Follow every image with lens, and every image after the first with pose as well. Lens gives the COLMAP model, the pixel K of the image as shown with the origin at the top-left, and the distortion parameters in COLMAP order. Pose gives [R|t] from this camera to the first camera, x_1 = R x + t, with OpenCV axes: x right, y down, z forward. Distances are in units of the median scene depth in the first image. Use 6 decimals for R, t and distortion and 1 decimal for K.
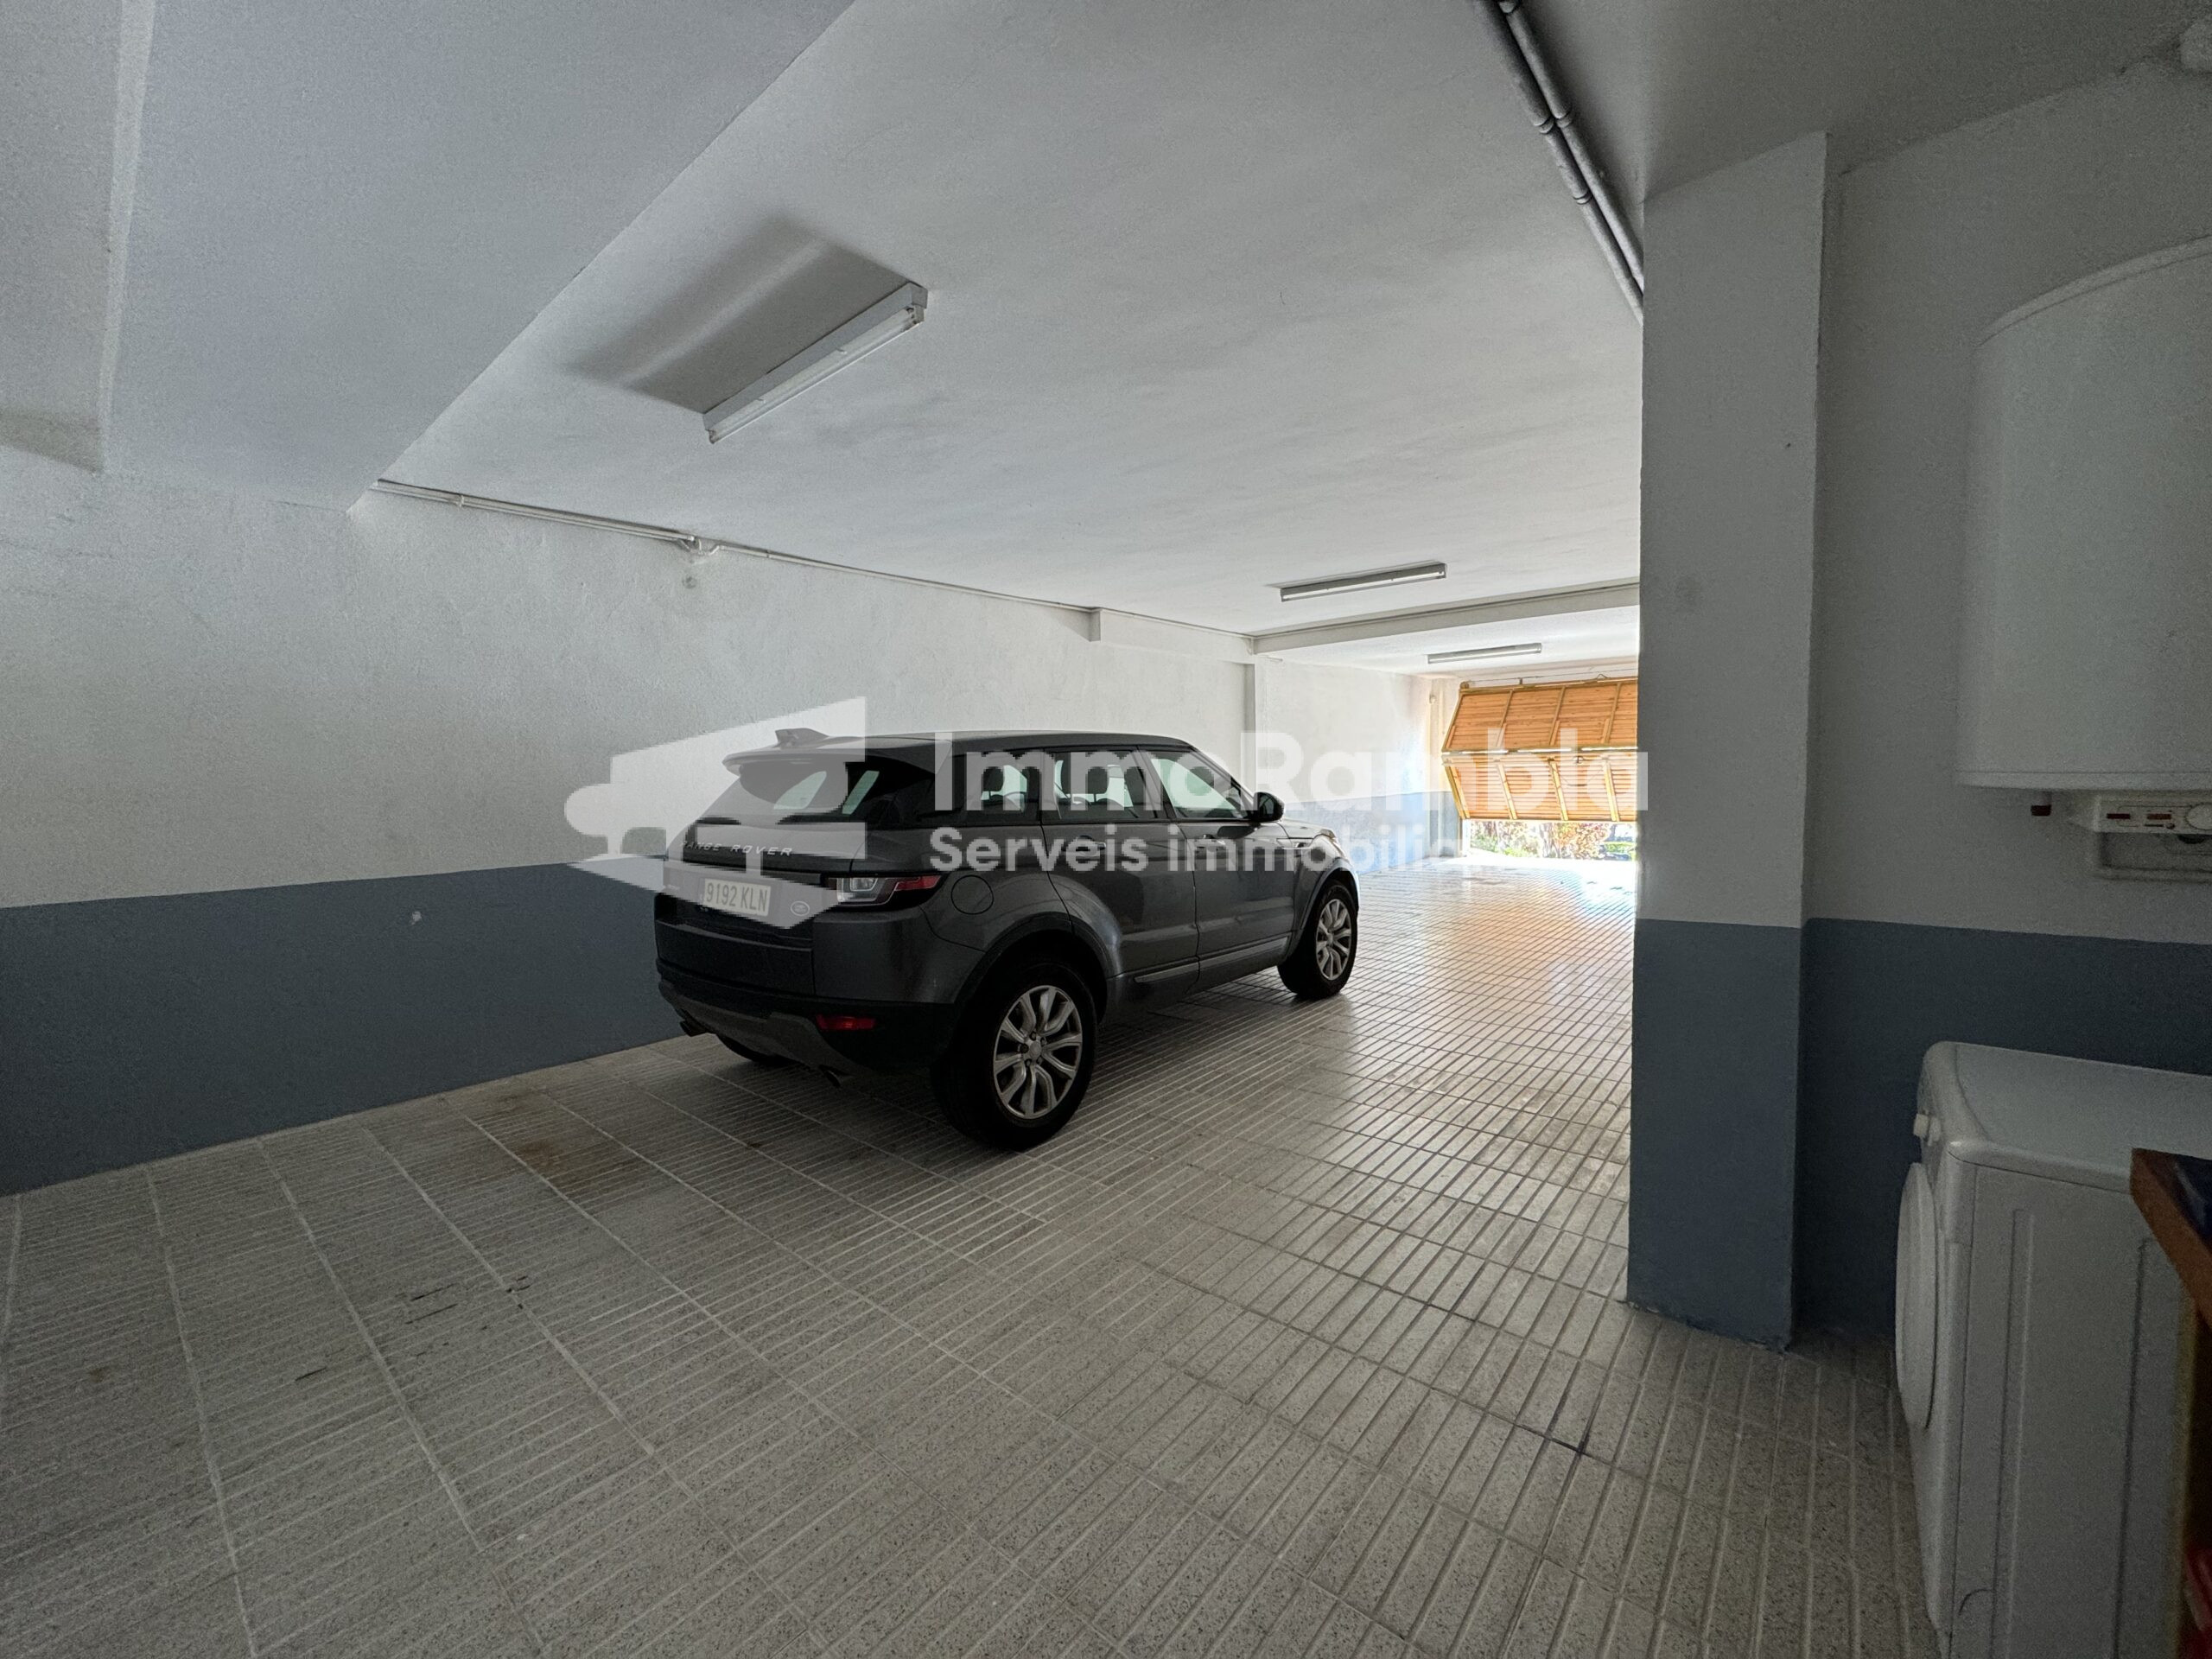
lens RADIAL K [[880.1, 0, 1103.6], [0, 880.1, 829.2], [0, 0, 1]] dist [-0.002079, 0.000015]
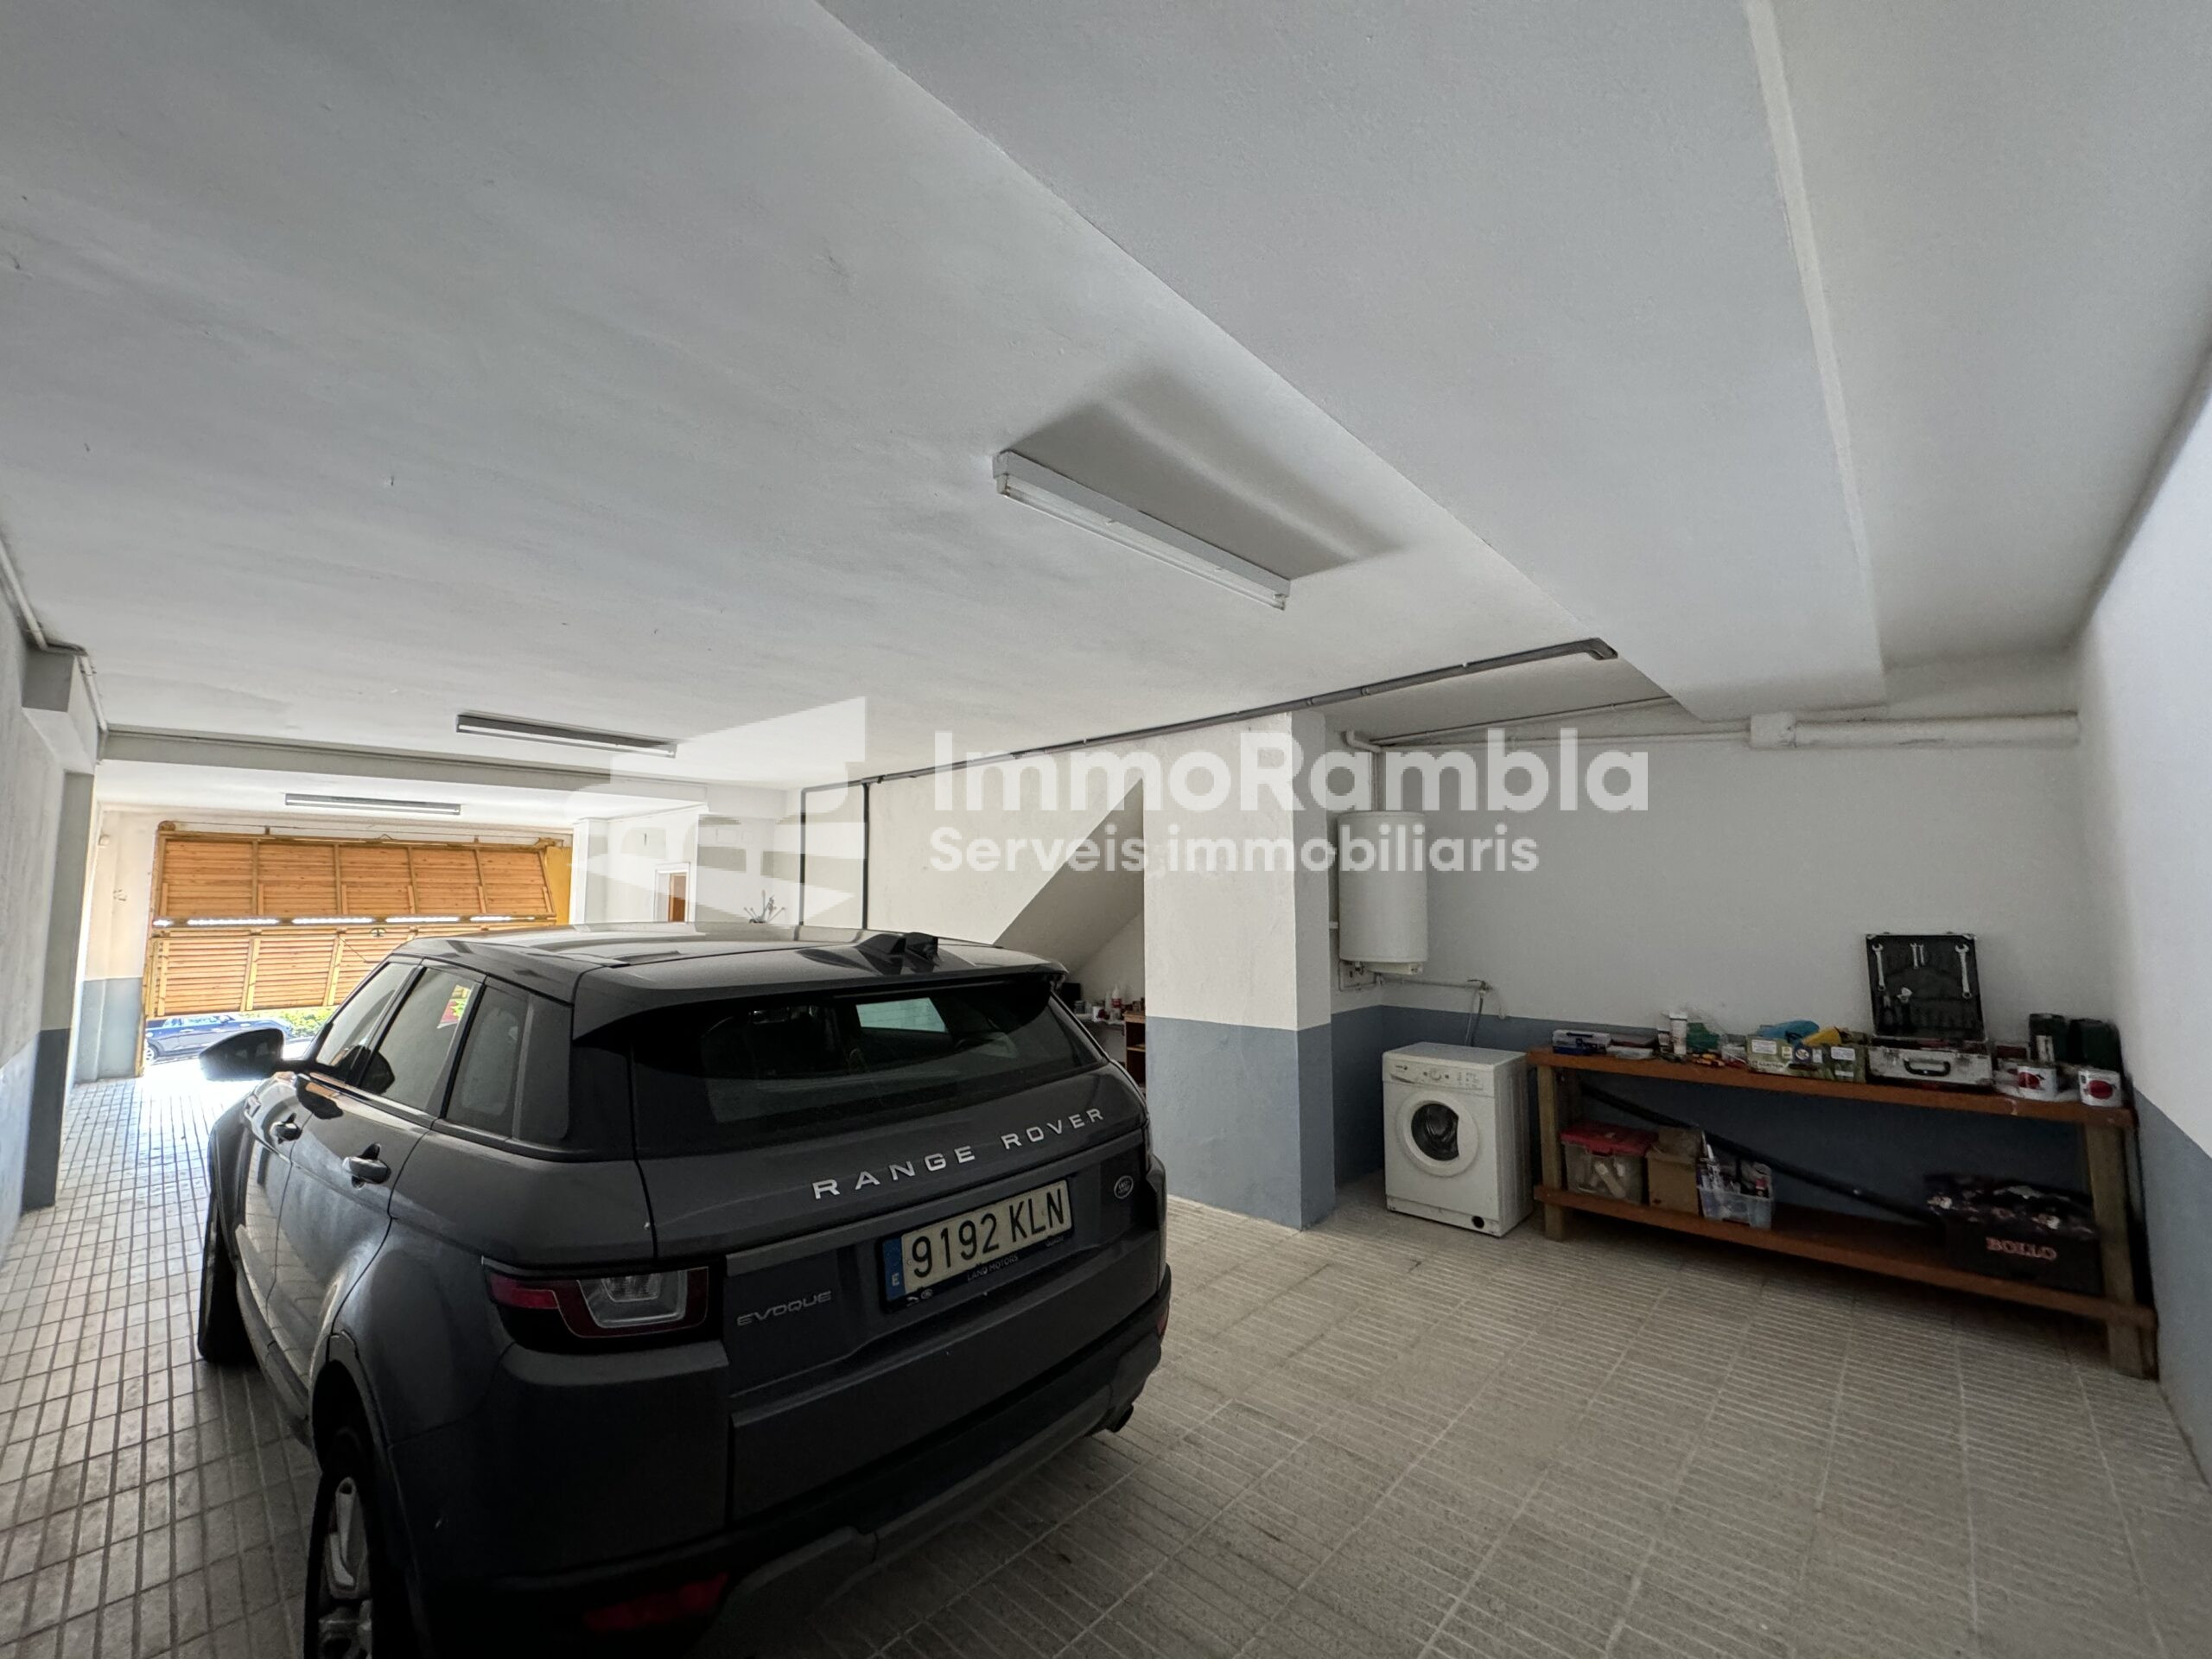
lens RADIAL K [[880.1, 0, 1104.3], [0, 880.1, 828.7], [0, 0, 1]] dist [-0.002079, 0.000015]
pose [[0.043169, 0.107313, 0.993288, -0.501127], [0.072174, 0.991282, -0.110233, -0.057356], [-0.996457, 0.076448, 0.035047, 0.439238]]
